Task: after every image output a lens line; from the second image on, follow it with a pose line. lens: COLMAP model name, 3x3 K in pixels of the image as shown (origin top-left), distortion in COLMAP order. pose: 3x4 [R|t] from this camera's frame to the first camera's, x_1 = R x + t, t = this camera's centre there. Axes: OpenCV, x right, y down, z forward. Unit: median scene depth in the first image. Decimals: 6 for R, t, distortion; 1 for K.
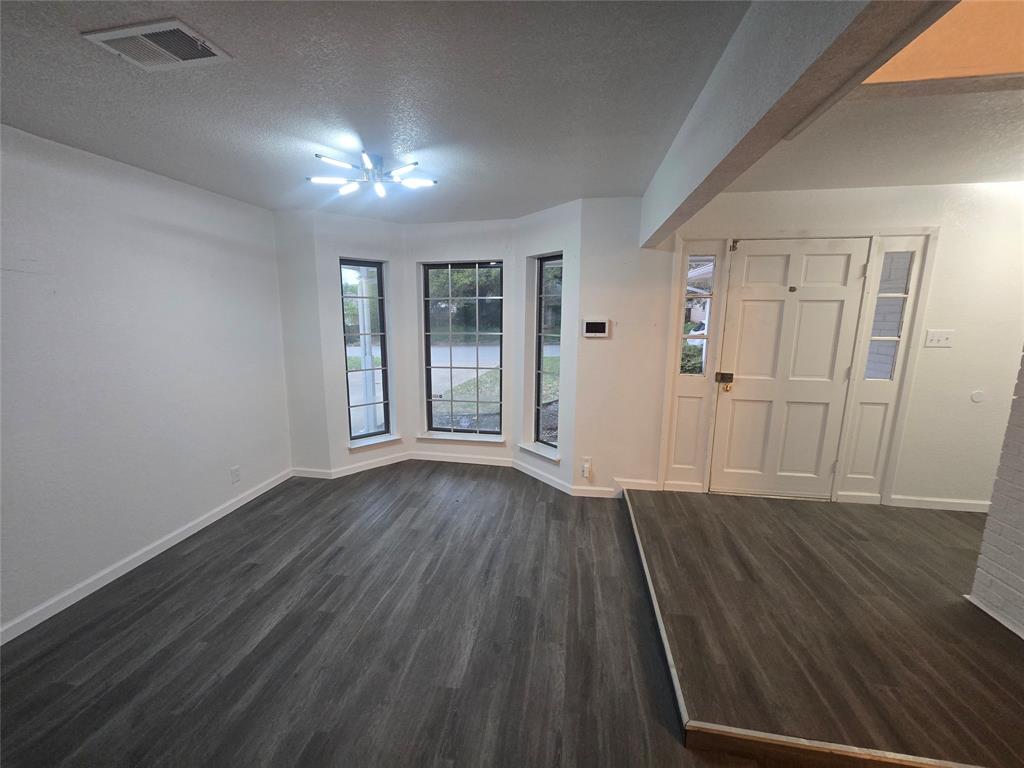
lens RADIAL K [[416.8, 0, 509.2], [0, 416.8, 379.5], [0, 0, 1]] dist [-0.004576, -0.000309]
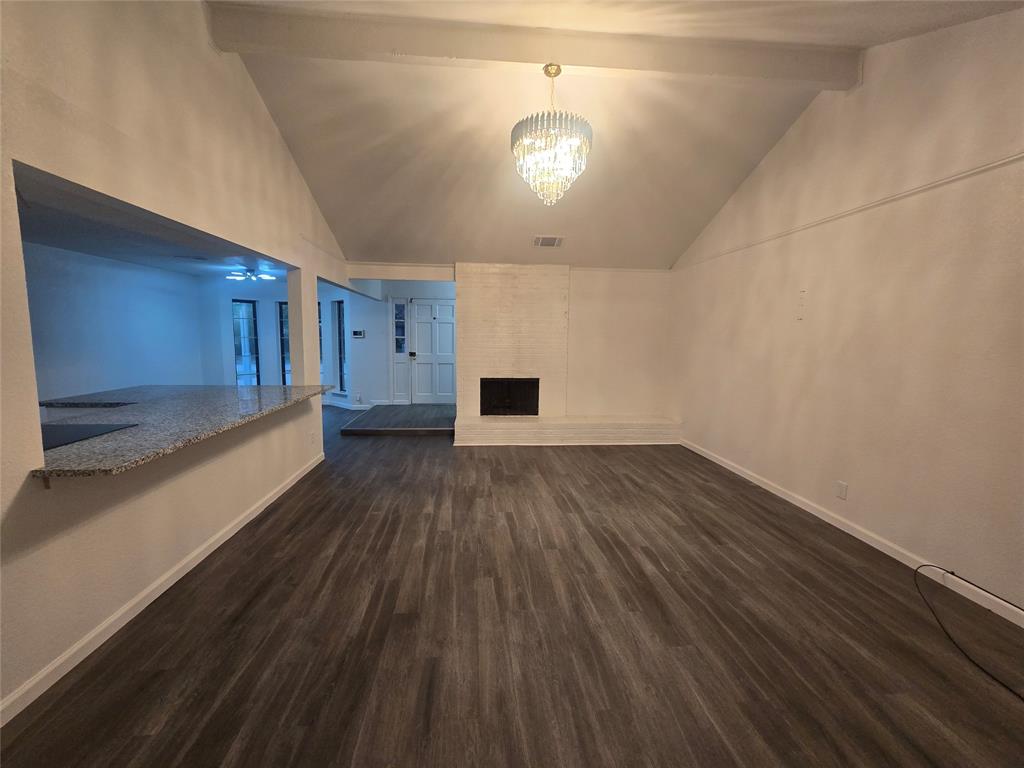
lens RADIAL K [[416.8, 0, 509.2], [0, 416.8, 379.5], [0, 0, 1]] dist [-0.004576, -0.000309]
pose [[0.968811, -0.017199, 0.247203, 0.437680], [0.032543, 0.997779, -0.058123, 0.288808], [-0.245655, 0.064355, 0.967219, -1.406906]]
